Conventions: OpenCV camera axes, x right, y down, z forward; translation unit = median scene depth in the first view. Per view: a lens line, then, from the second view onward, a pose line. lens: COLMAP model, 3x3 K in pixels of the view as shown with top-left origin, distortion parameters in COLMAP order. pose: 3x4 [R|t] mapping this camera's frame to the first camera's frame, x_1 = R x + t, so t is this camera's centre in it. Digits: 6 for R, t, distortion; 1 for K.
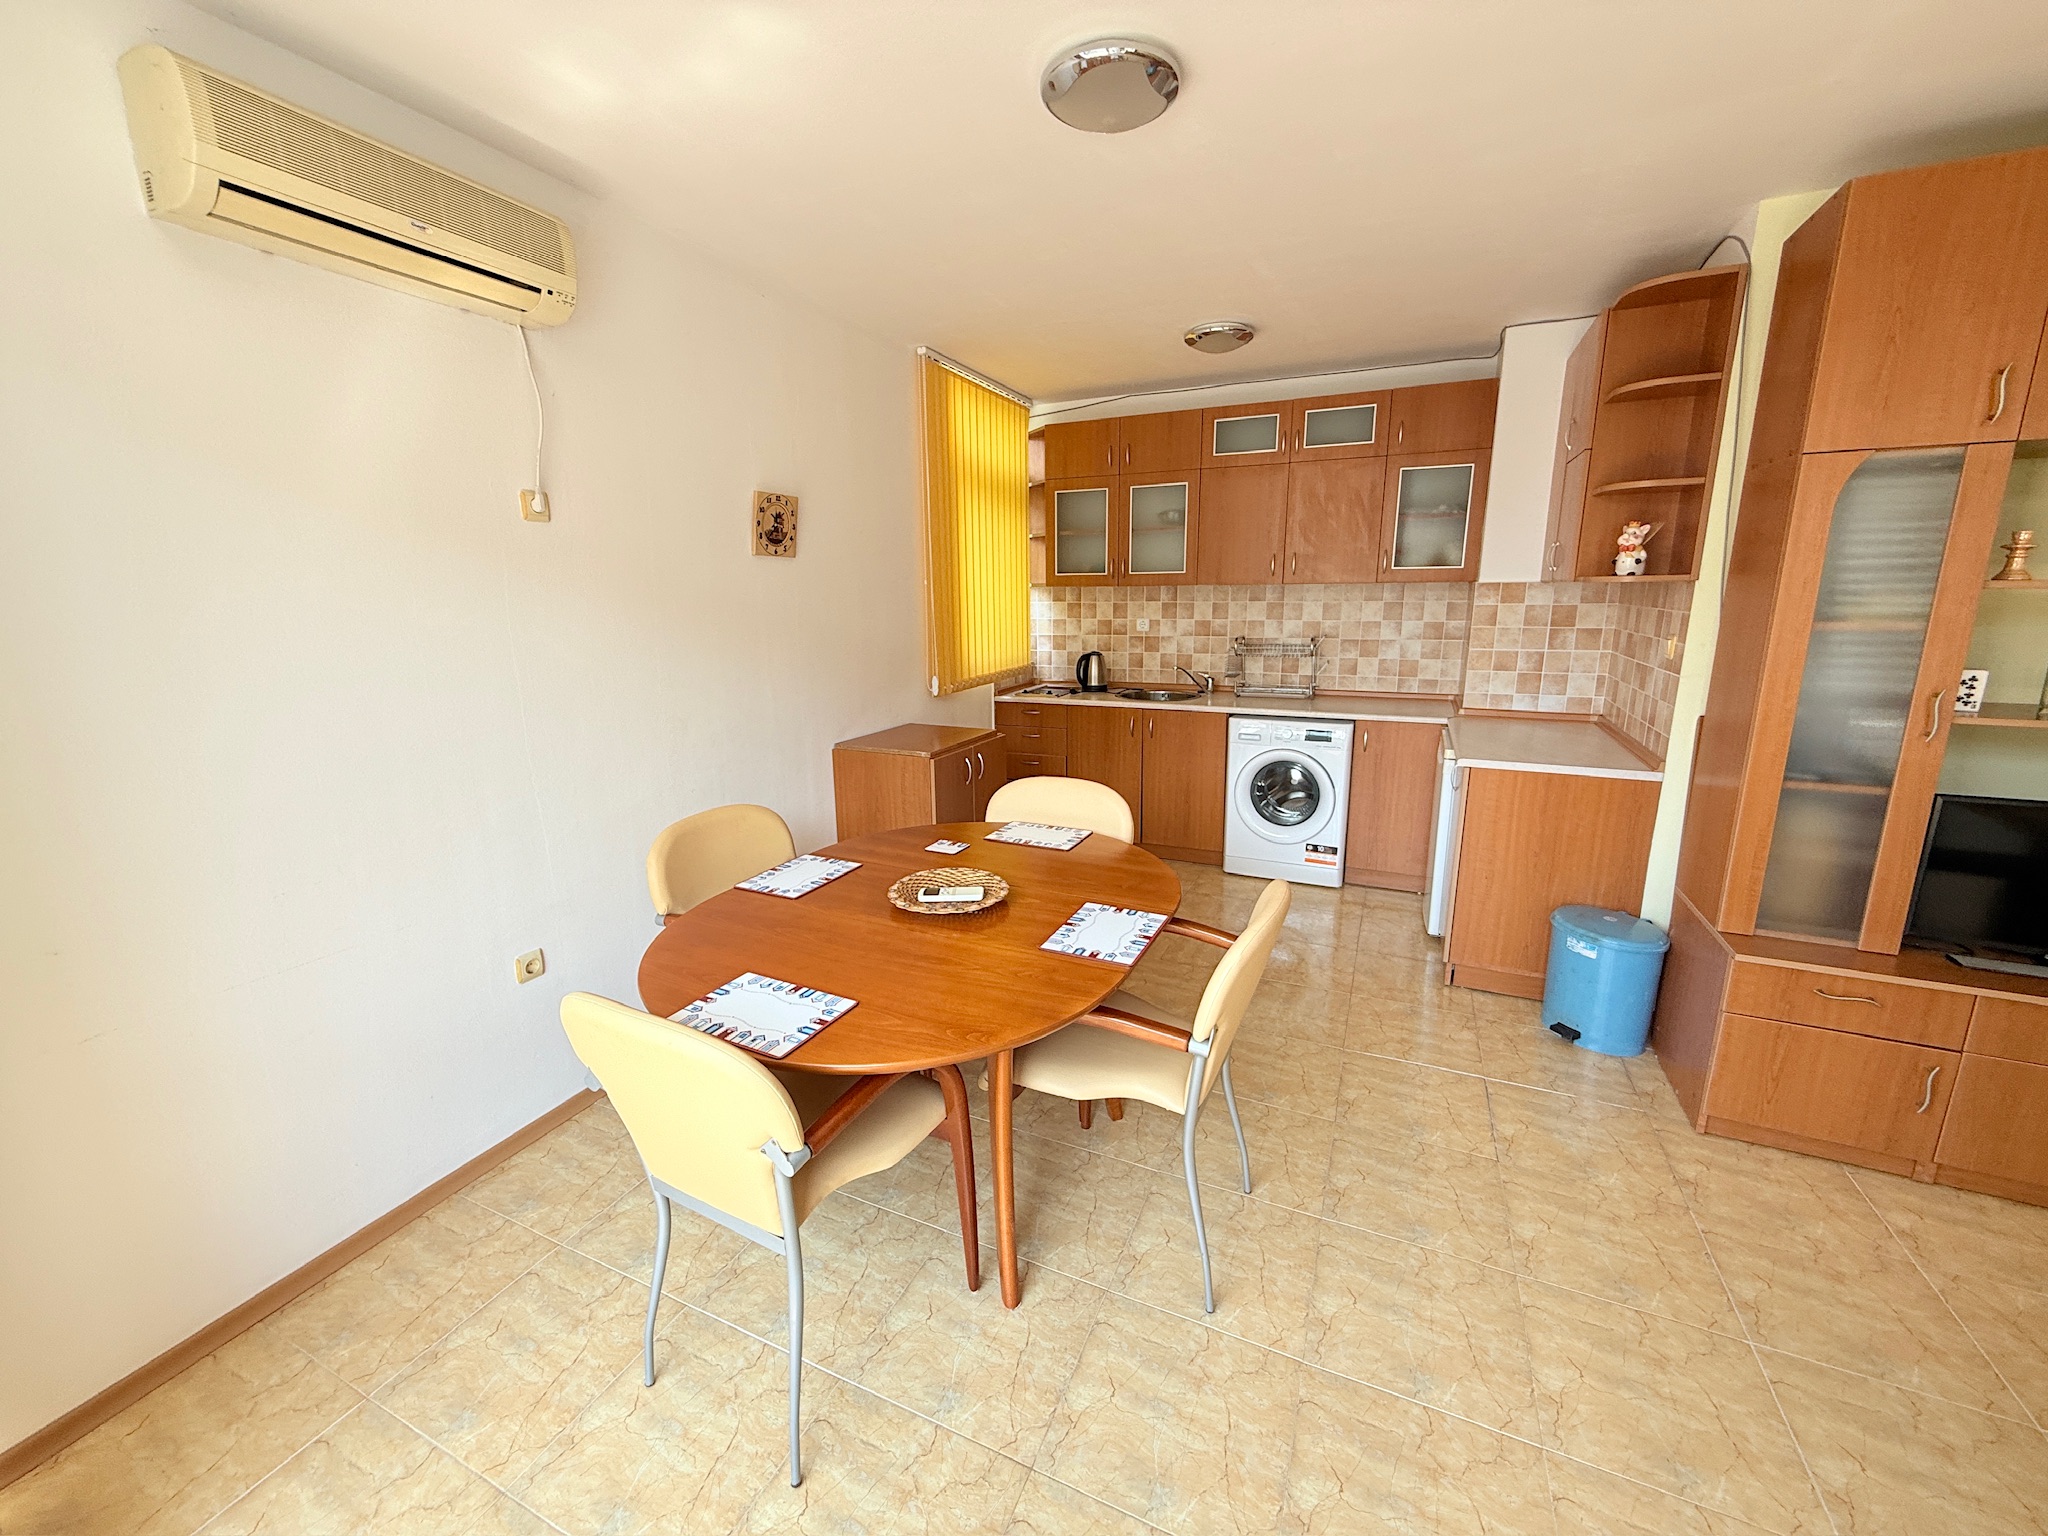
lens RADIAL K [[820.2, 0, 1017.6], [0, 820.2, 769.3], [0, 0, 1]] dist [-0.000135, 0.000186]
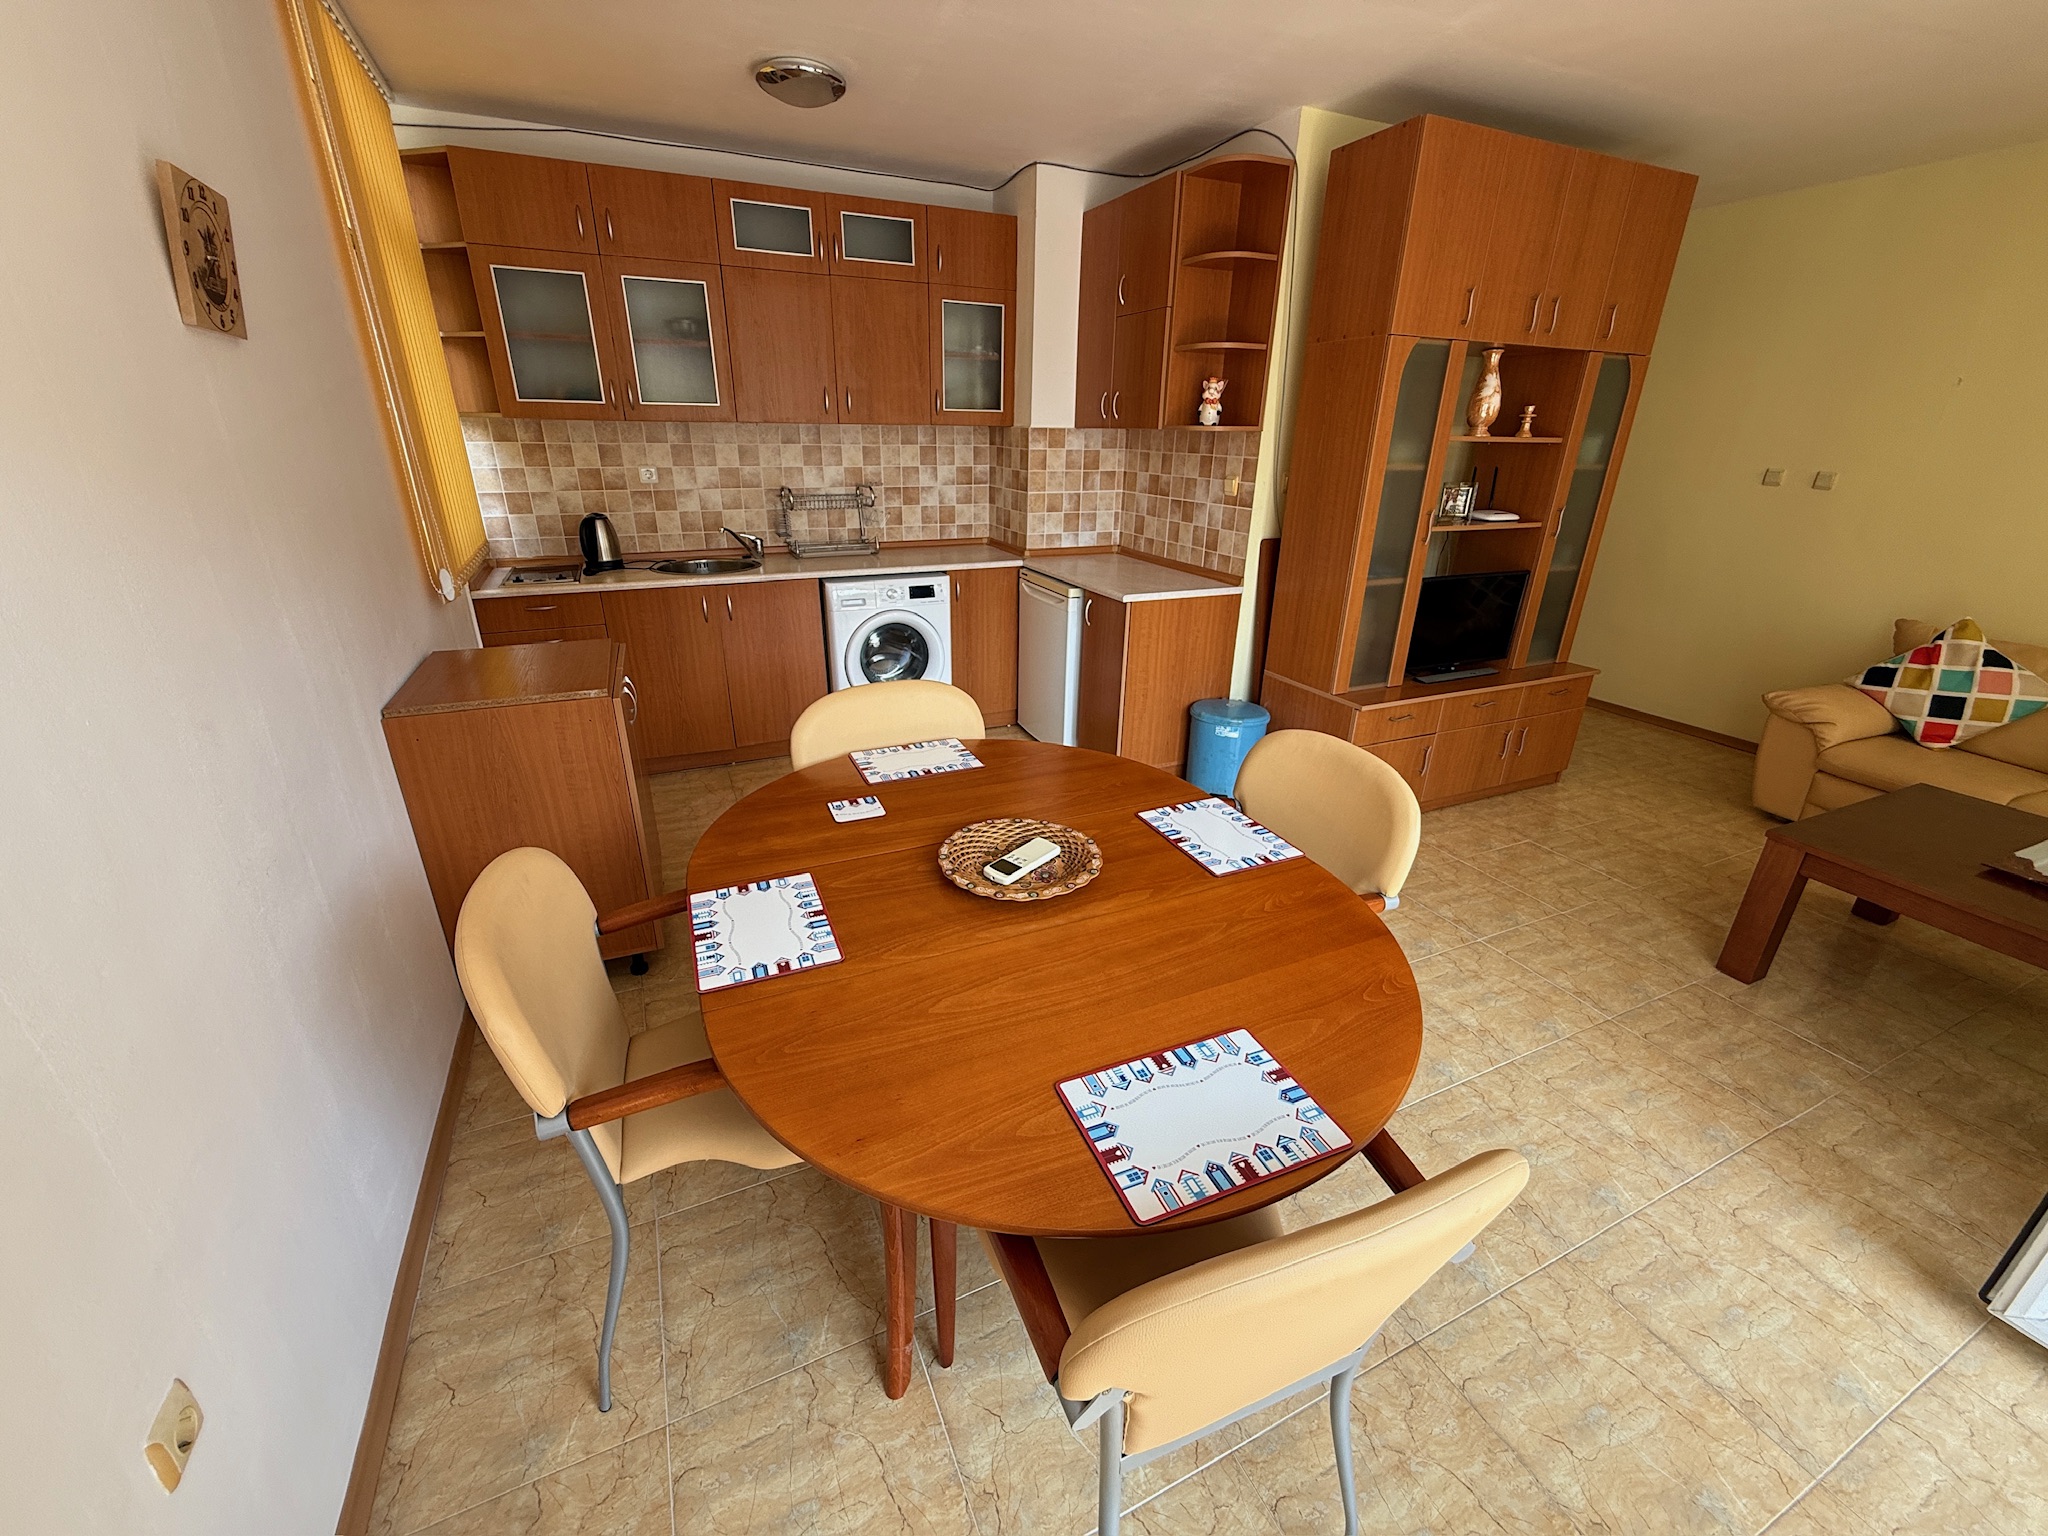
lens RADIAL K [[820.2, 0, 1014.7], [0, 820.2, 768.3], [0, 0, 1]] dist [-0.000135, 0.000186]
pose [[0.644677, -0.274211, 0.713582, -0.294767], [0.145449, 0.960399, 0.237652, -0.052318], [-0.750491, -0.049419, 0.659031, 0.259671]]
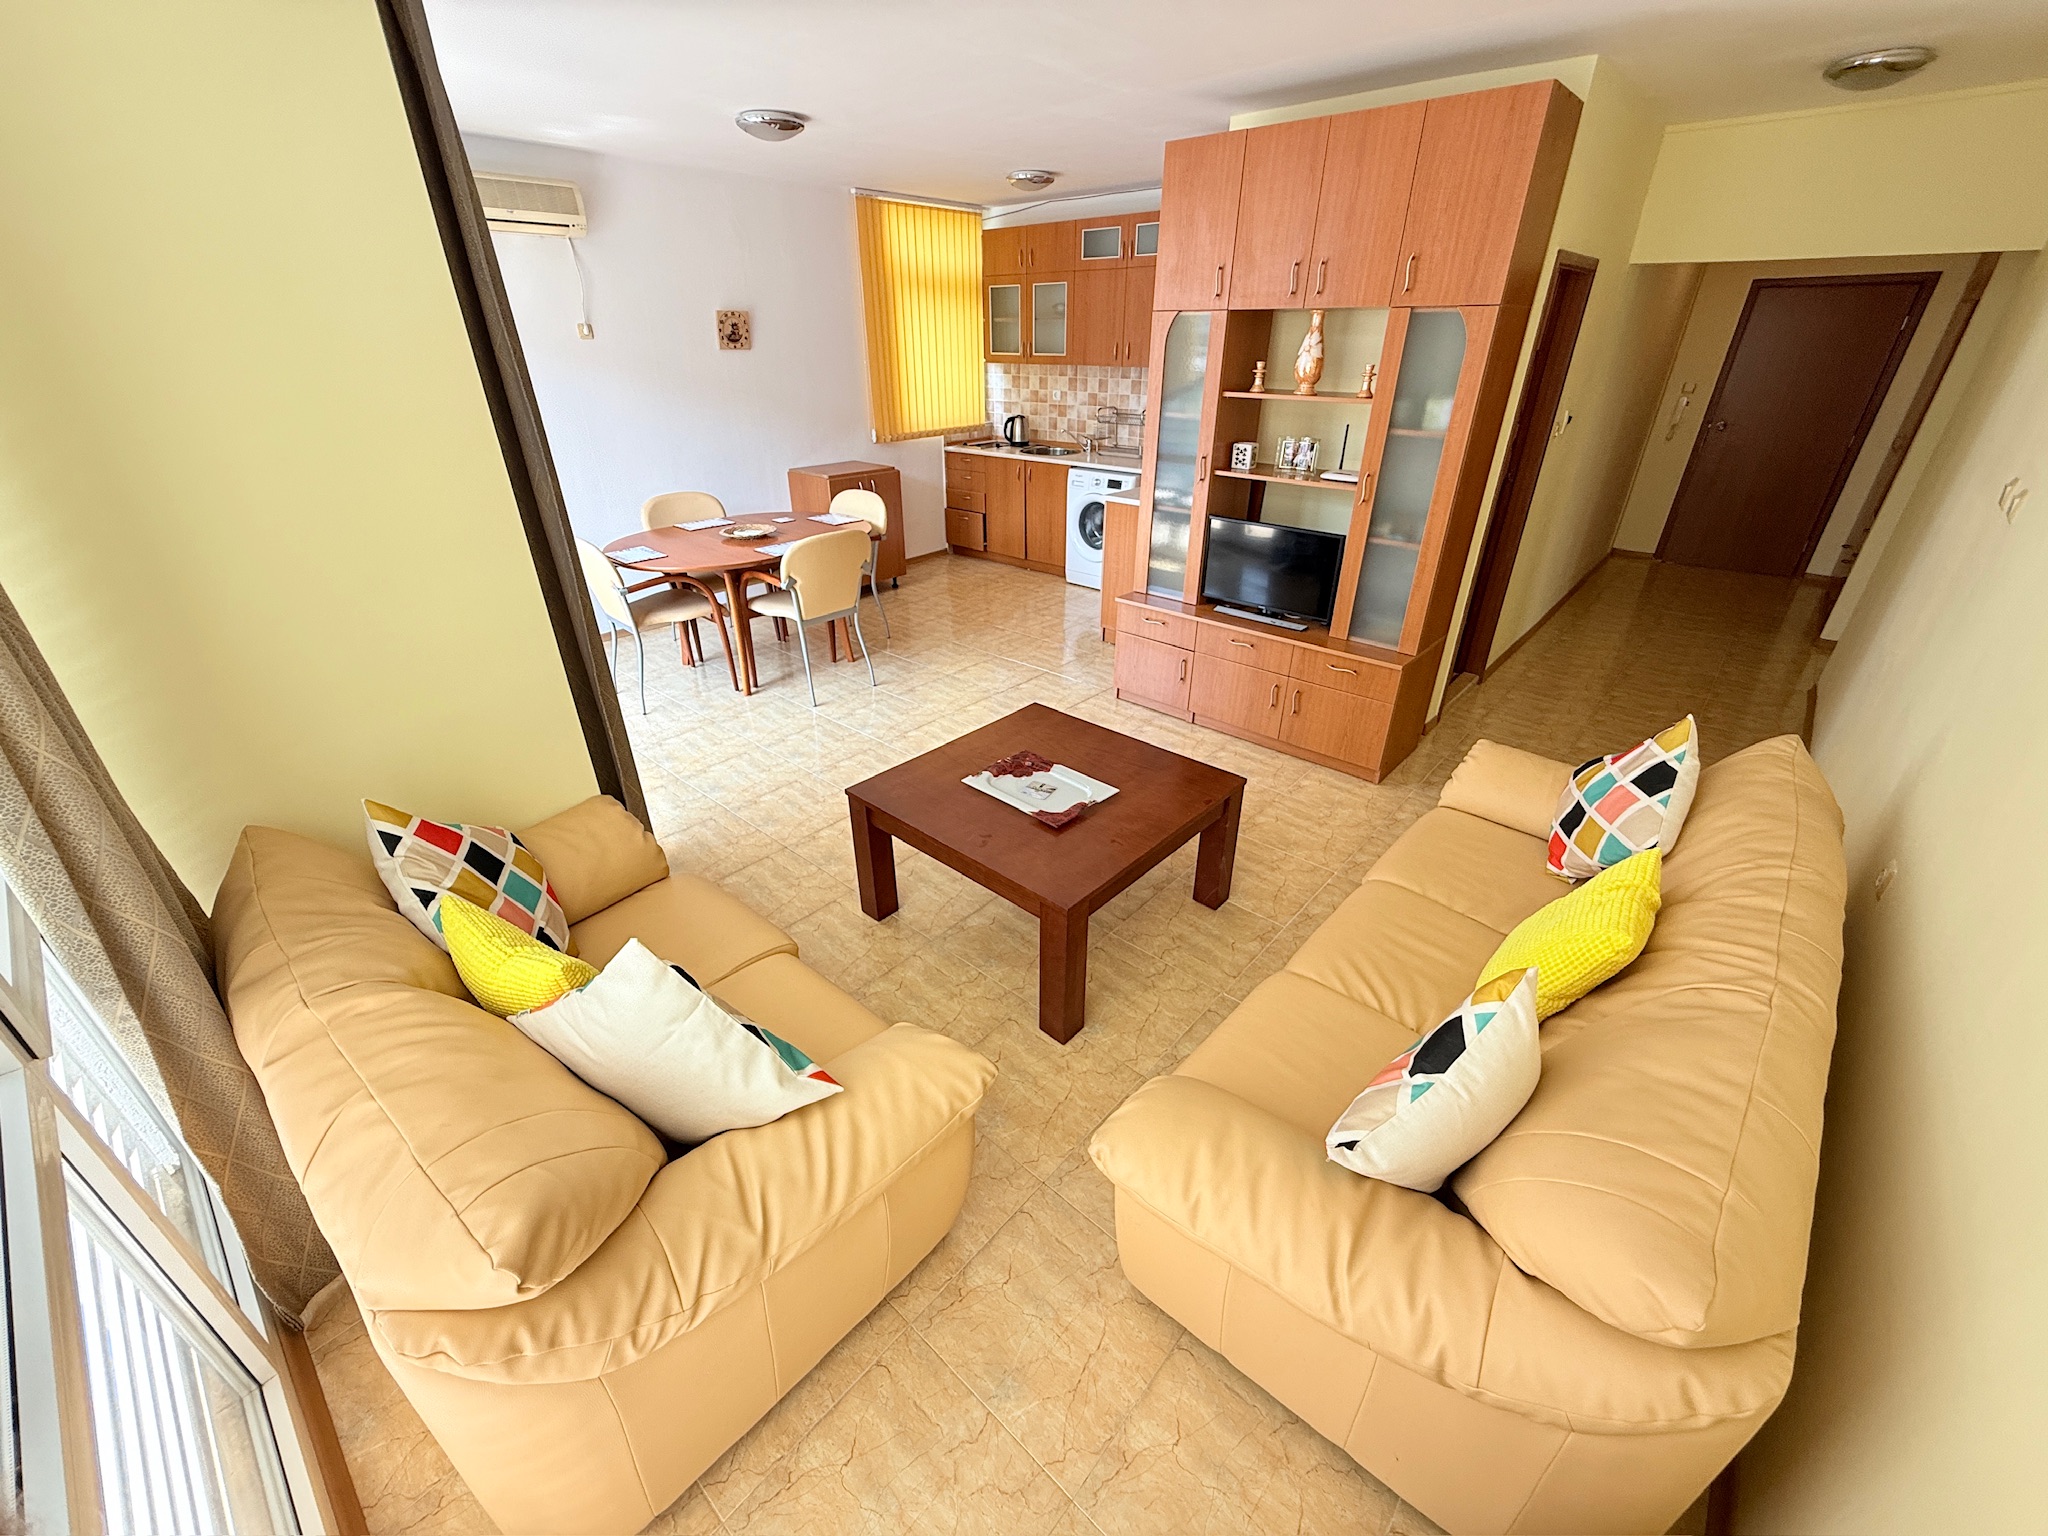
lens RADIAL K [[820.2, 0, 1017.1], [0, 820.2, 765.8], [0, 0, 1]] dist [-0.000135, 0.000186]
pose [[0.957756, 0.143229, -0.249375, 0.600516], [-0.071617, 0.958621, 0.275531, 0.045892], [0.278520, -0.246032, 0.928383, -0.477302]]
